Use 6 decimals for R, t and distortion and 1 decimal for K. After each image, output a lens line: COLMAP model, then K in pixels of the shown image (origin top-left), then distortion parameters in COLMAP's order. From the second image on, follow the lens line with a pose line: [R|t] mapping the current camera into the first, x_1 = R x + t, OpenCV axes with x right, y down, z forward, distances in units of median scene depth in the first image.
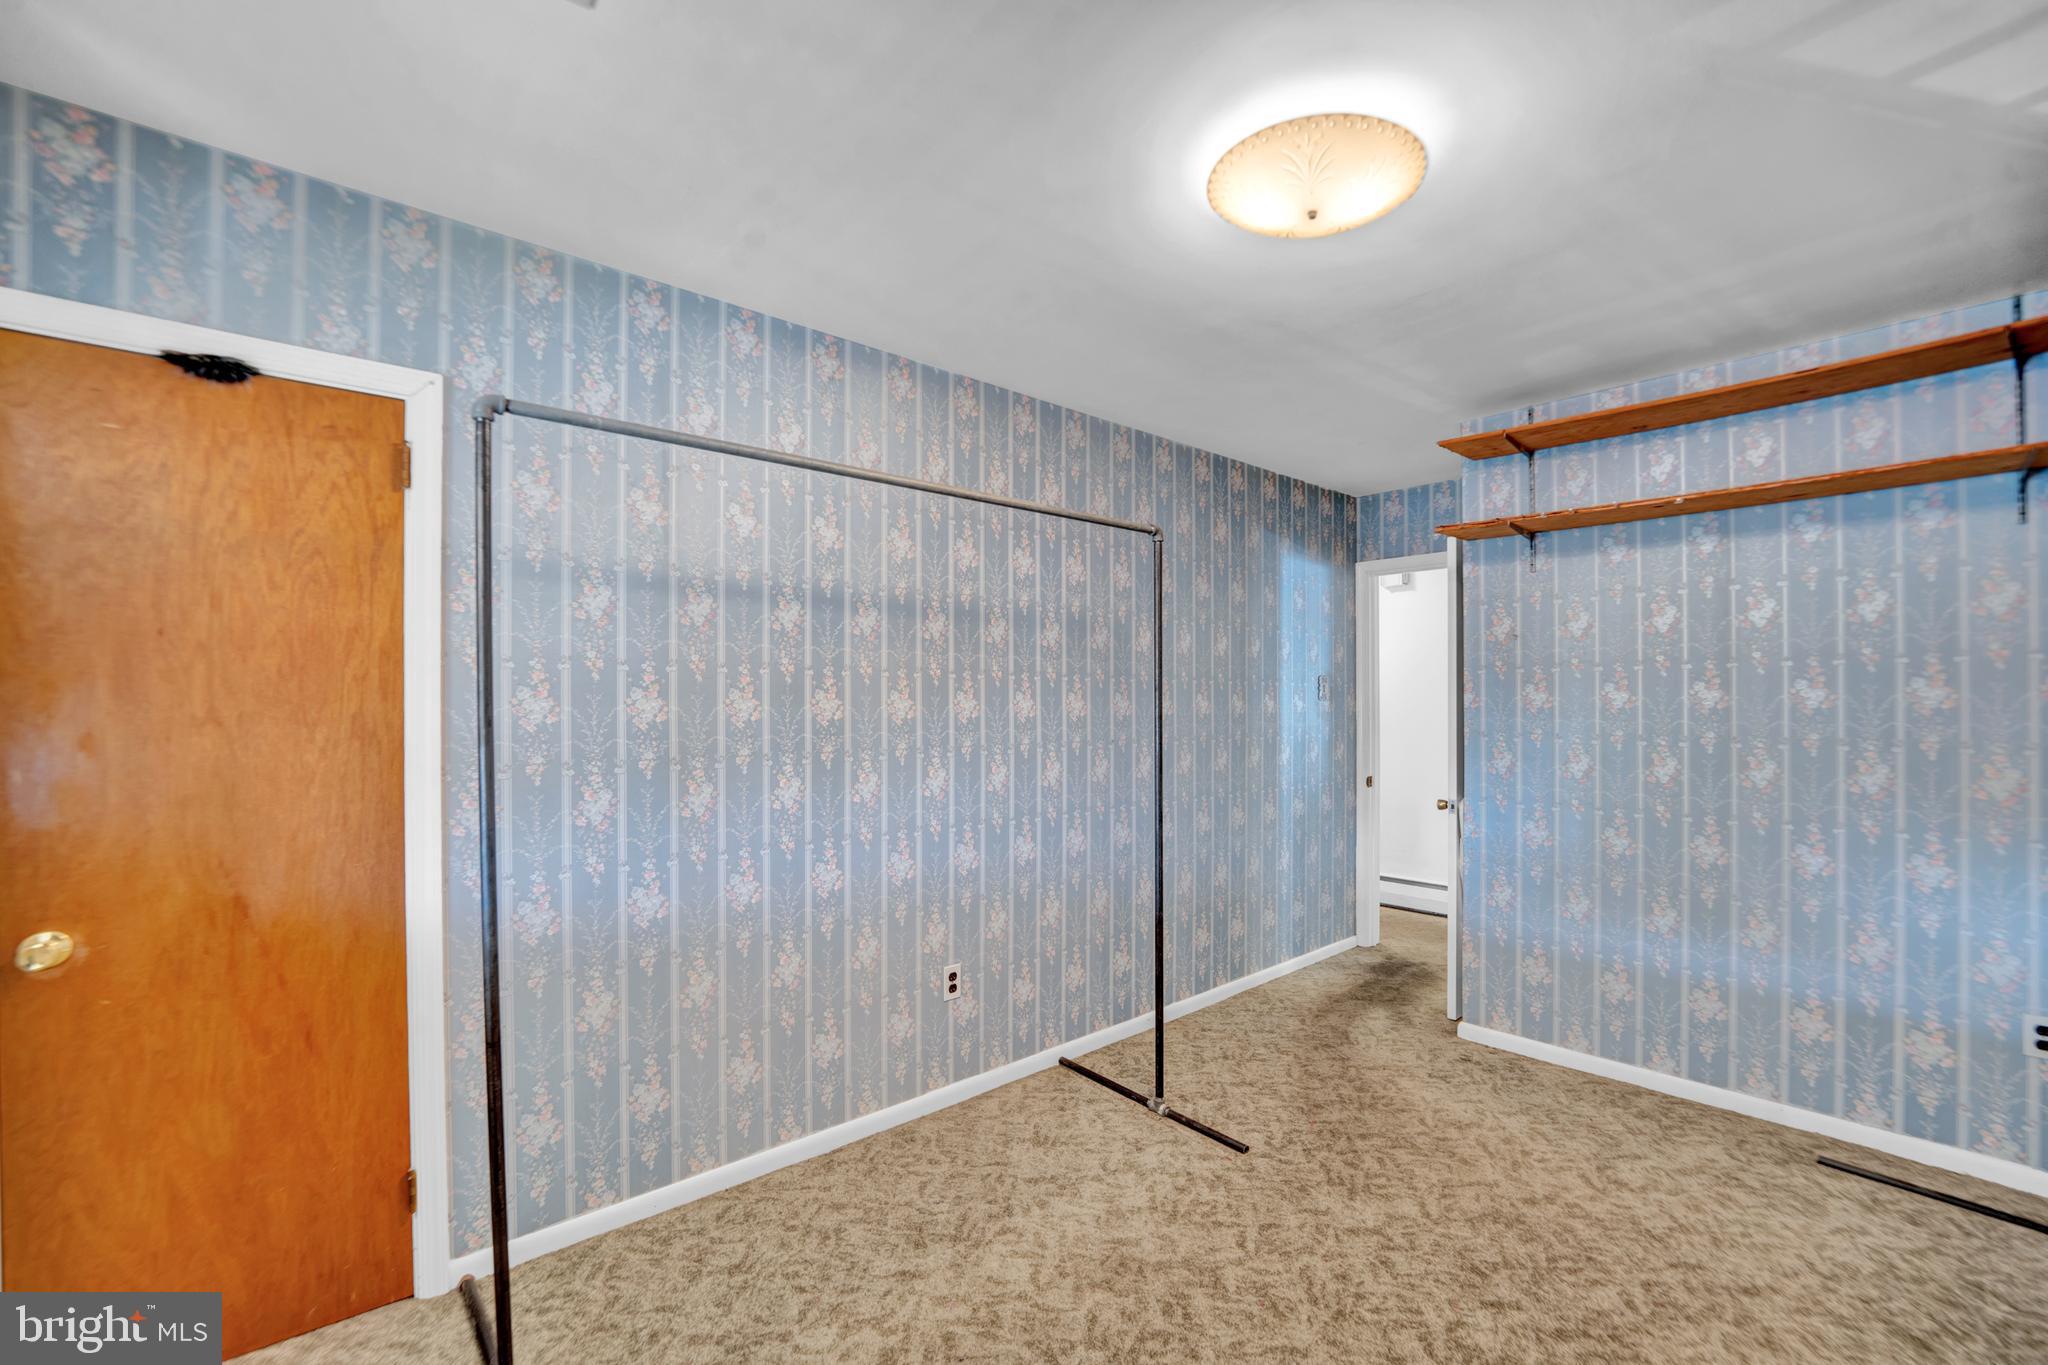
lens RADIAL K [[865.8, 0, 1019.6], [0, 865.8, 691.2], [0, 0, 1]] dist [-0.021586, -0.000192]
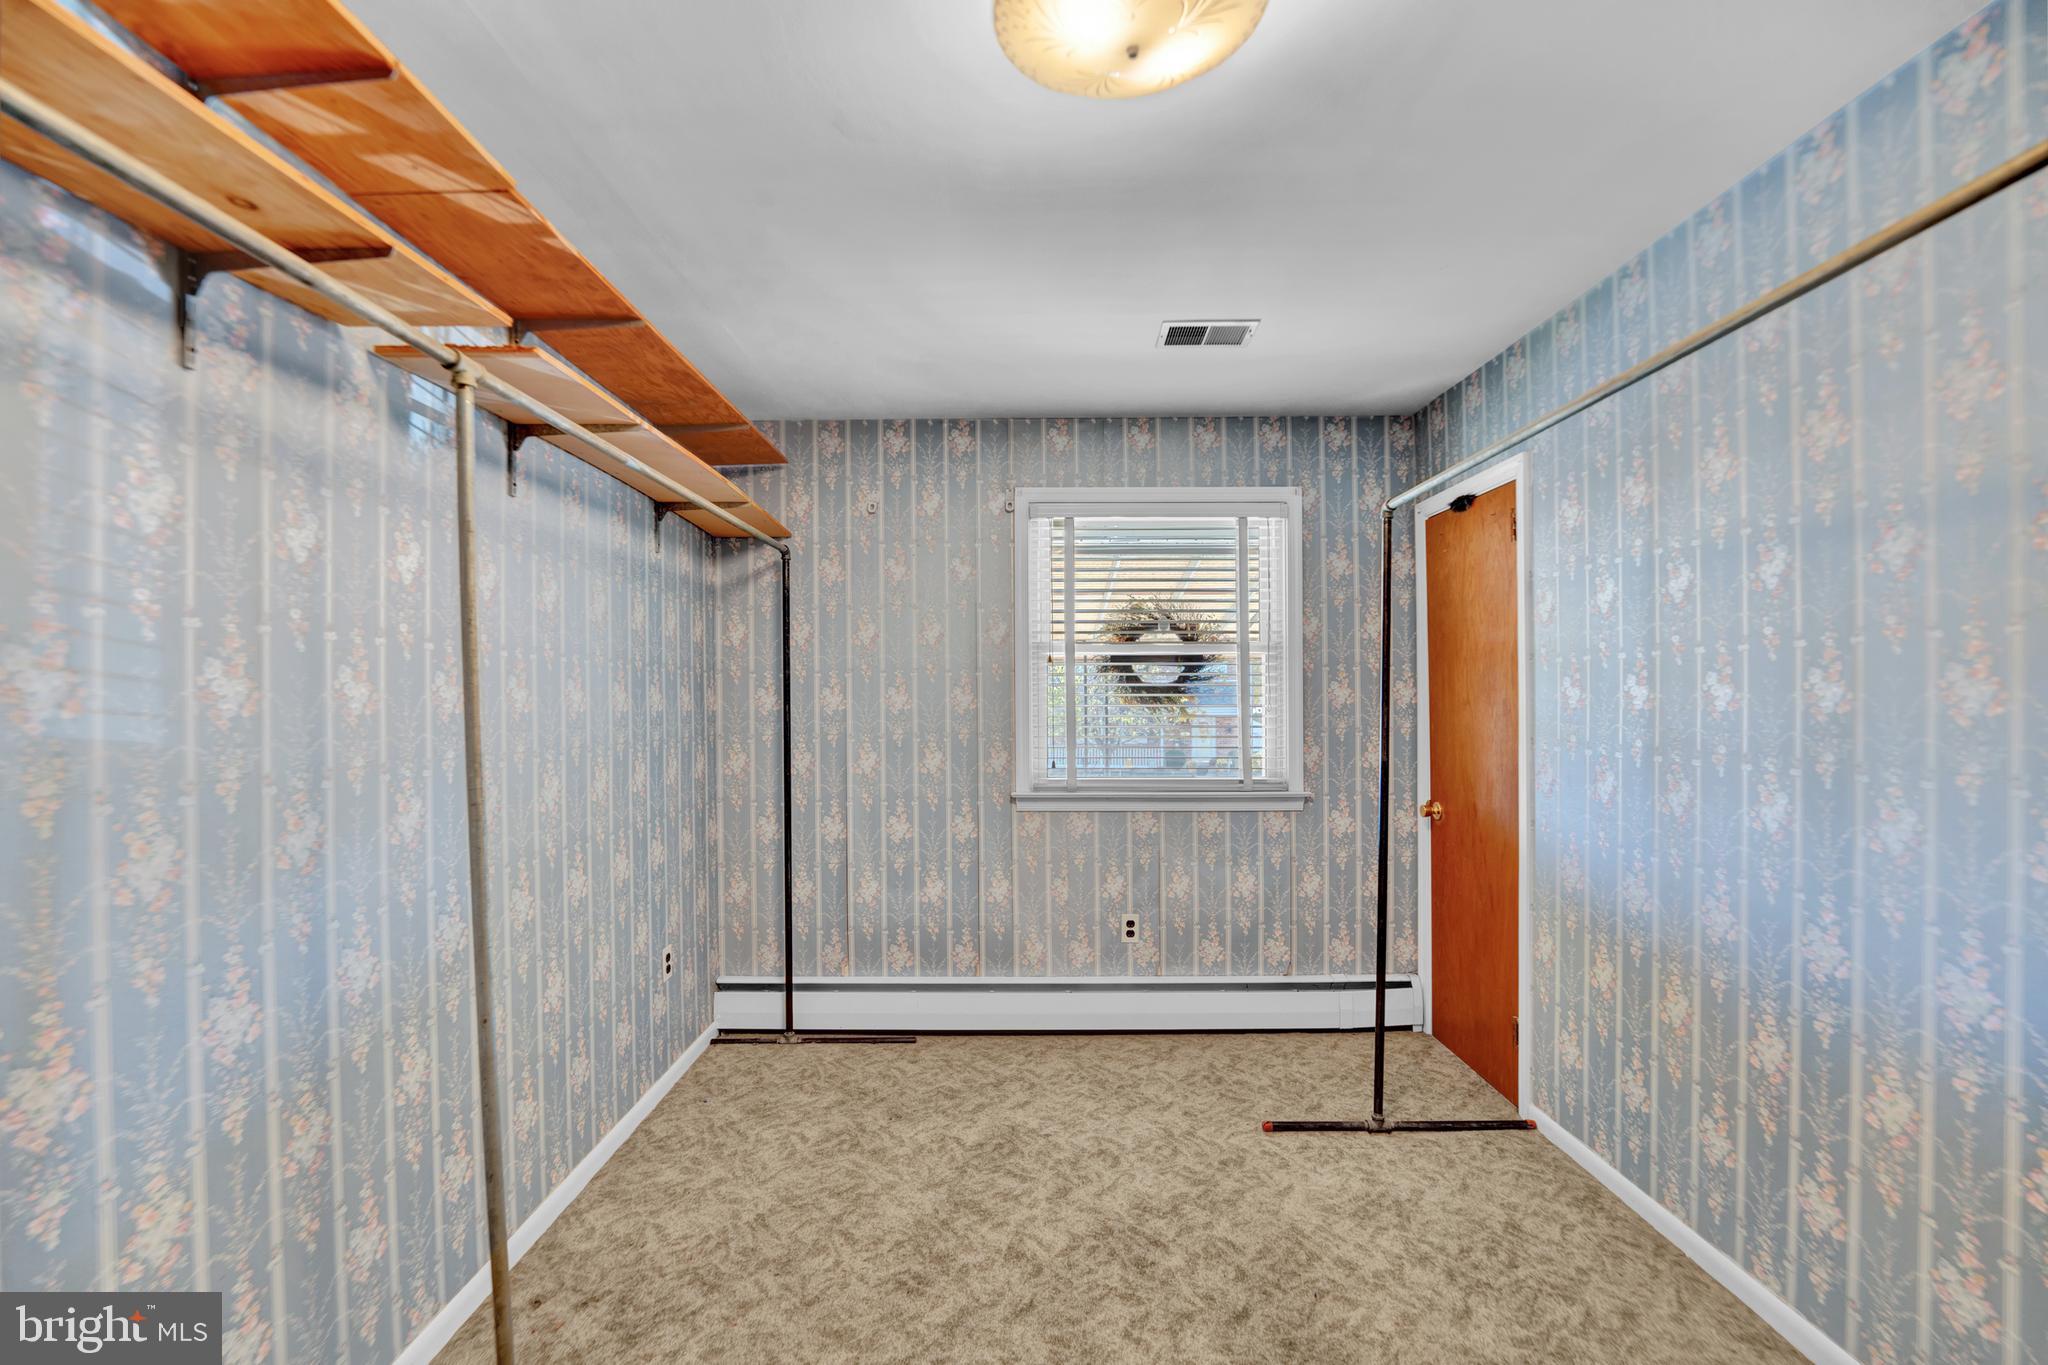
lens RADIAL K [[860.9, 0, 1023.0], [0, 860.9, 706.0], [0, 0, 1]] dist [-0.019939, -0.000023]
pose [[-0.652539, 0.006568, -0.757726, 0.798824], [0.008616, 0.999962, 0.001247, 0.026452], [0.757706, -0.005715, -0.652571, 1.155324]]
